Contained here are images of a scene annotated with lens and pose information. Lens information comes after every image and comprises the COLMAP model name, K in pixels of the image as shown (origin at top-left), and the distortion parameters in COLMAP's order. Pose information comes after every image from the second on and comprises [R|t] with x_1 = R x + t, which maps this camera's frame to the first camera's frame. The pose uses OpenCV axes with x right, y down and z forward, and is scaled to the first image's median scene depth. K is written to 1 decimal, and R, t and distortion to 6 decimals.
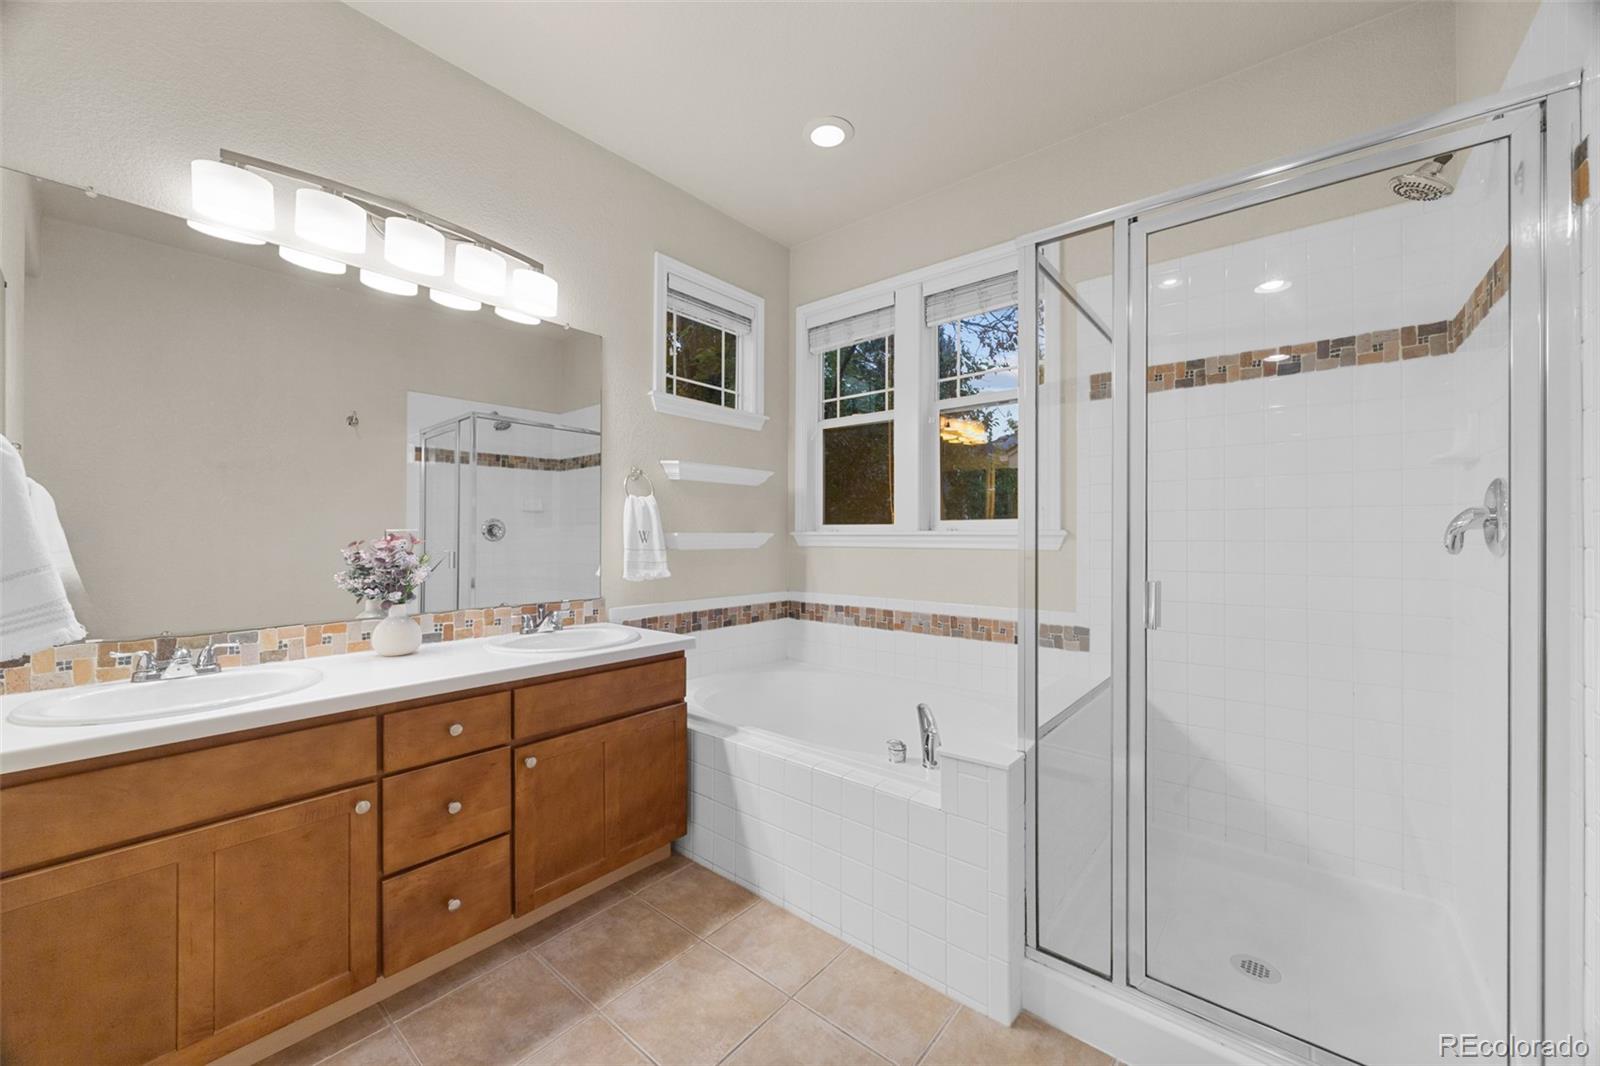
lens RADIAL K [[608.7, 0, 793.7], [0, 608.7, 533.7], [0, 0, 1]] dist [-0.002081, 0.000667]
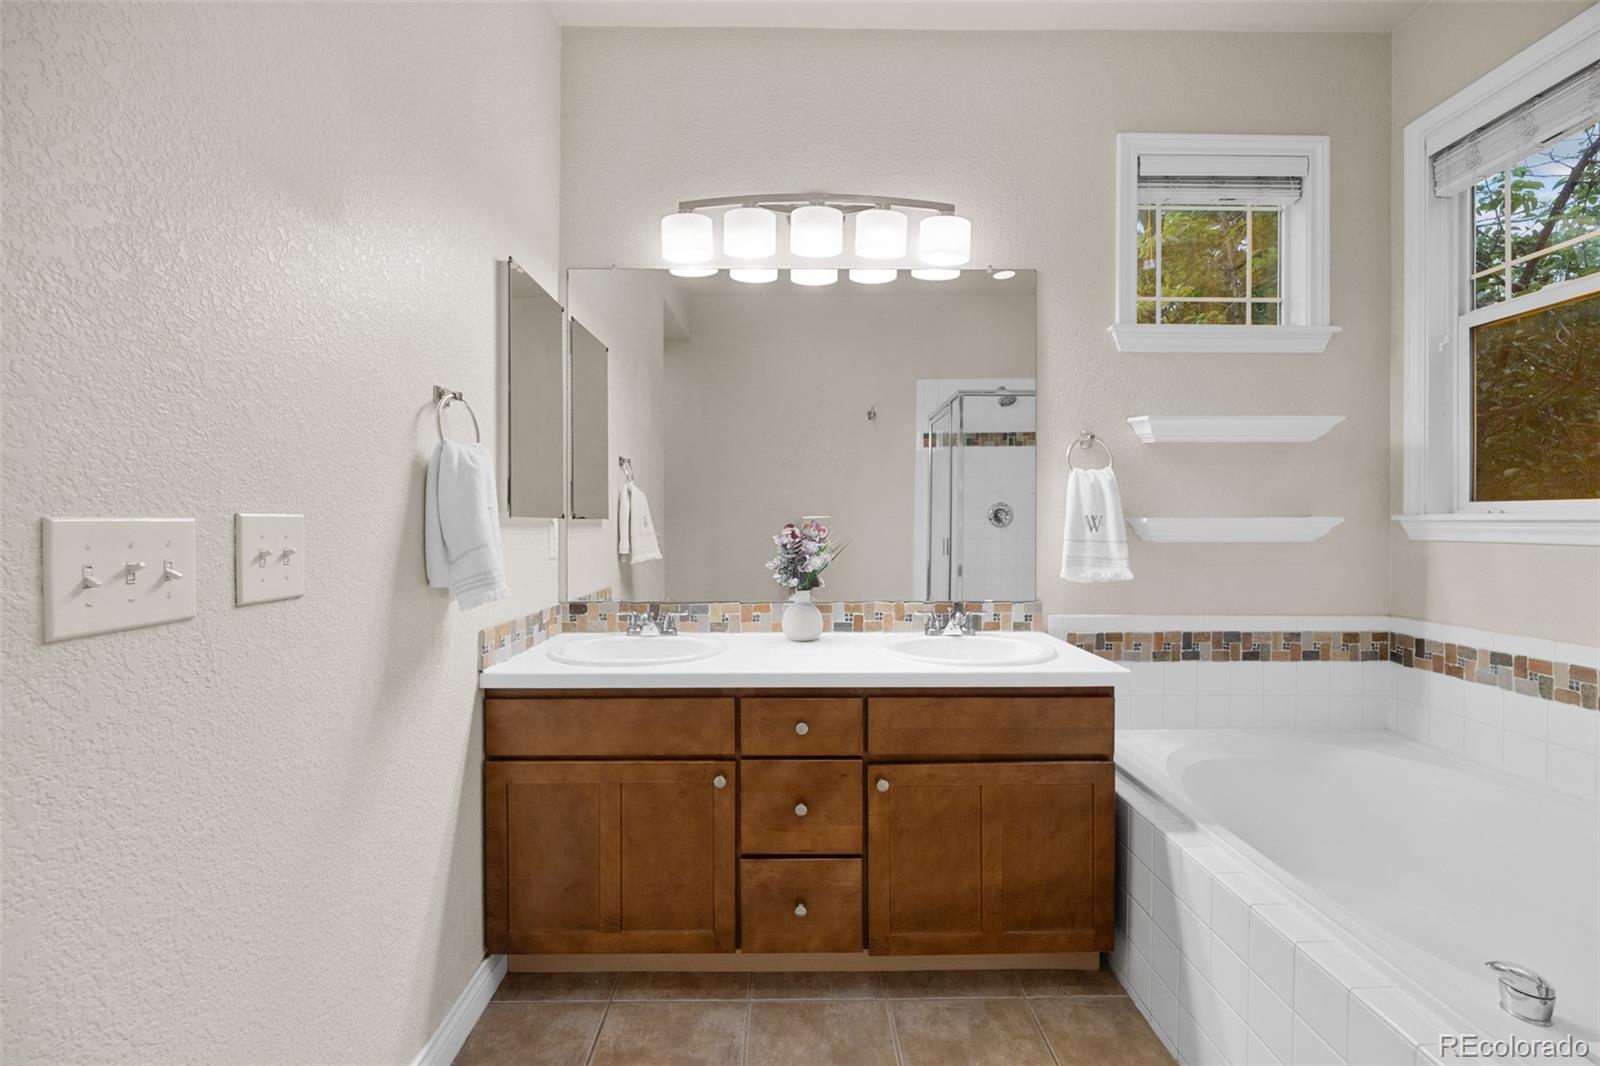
lens RADIAL K [[673.4, 0, 798.3], [0, 673.4, 523.0], [0, 0, 1]] dist [-0.009313, 0.001057]
pose [[0.651459, 0.001395, -0.758683, 0.167424], [0.003824, 0.999980, 0.005122, -0.001758], [0.758674, -0.006239, 0.651440, 0.225088]]
